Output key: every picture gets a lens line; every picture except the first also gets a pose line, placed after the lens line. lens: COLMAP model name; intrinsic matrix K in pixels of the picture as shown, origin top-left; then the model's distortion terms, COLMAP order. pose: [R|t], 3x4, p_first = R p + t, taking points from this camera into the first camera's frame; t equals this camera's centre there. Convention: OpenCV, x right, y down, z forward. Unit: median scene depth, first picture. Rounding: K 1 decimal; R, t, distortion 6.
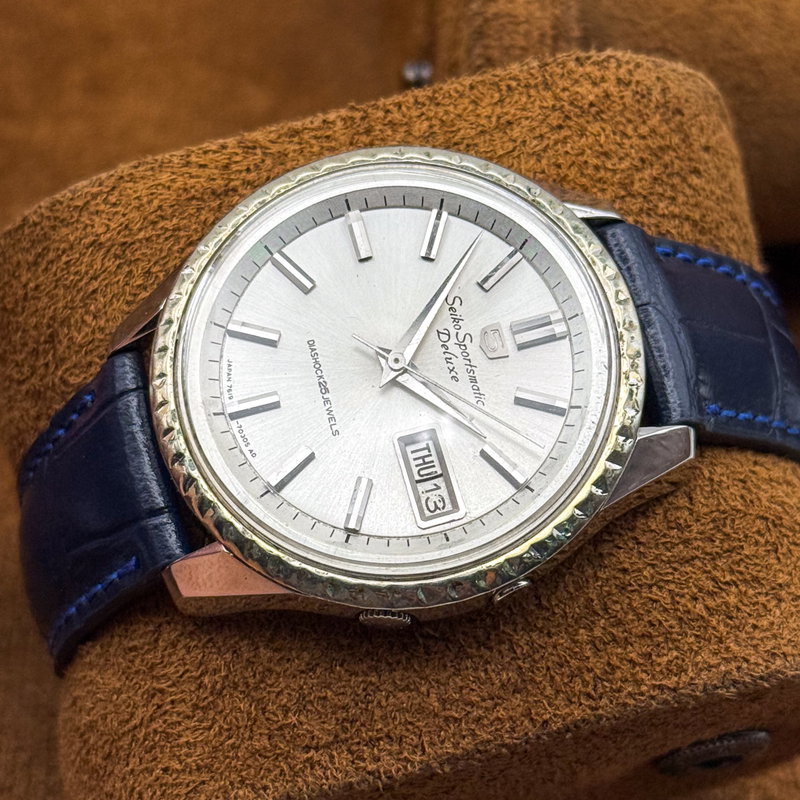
lens RADIAL K [[2505.1, 0, 400.0], [0, 2505.1, 400.0], [0, 0, 1]] dist [0.052765, 0.825452]
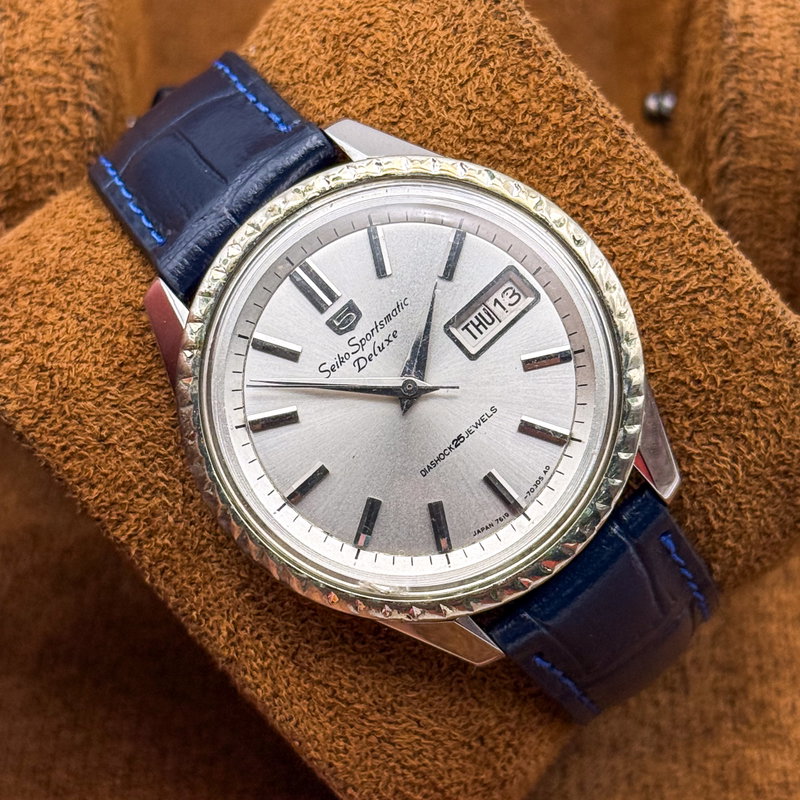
lens RADIAL K [[2505.1, 0, 400.0], [0, 2505.1, 400.0], [0, 0, 1]] dist [0.052765, 0.825452]
pose [[-0.455089, -0.888578, 0.057636, -0.064583], [0.847771, -0.412573, 0.333269, -0.369683], [-0.272356, 0.200529, 0.941069, 0.008016]]
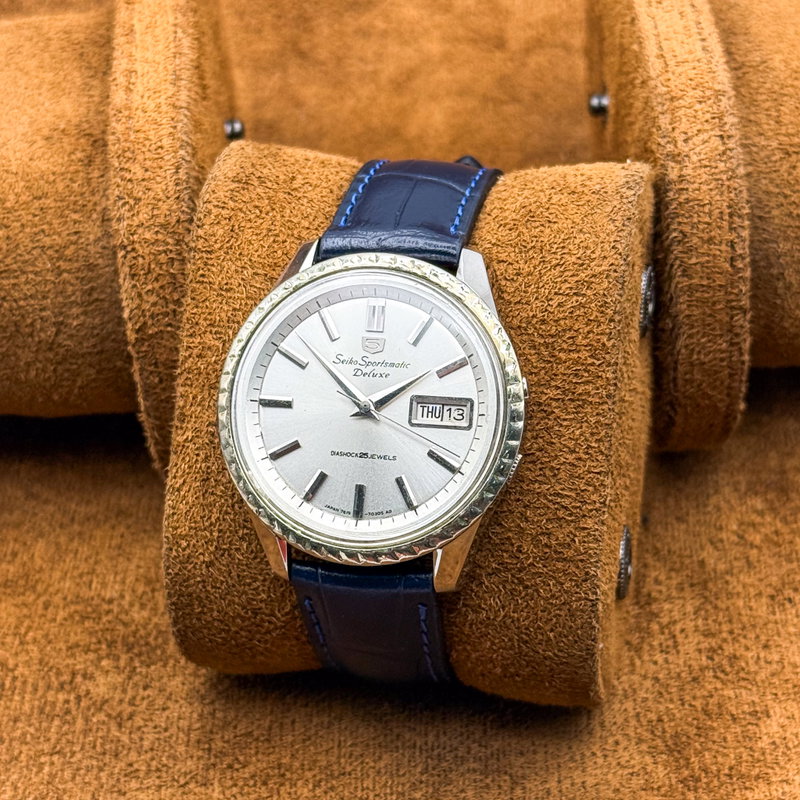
lens RADIAL K [[2243.0, 0, 400.0], [0, 2243.0, 400.0], [0, 0, 1]] dist [0.069039, -0.086719]
pose [[0.337845, -0.939813, 0.051102, -0.061921], [0.931392, 0.341649, 0.125636, -0.172813], [-0.135533, 0.005151, 0.990759, -0.401241]]
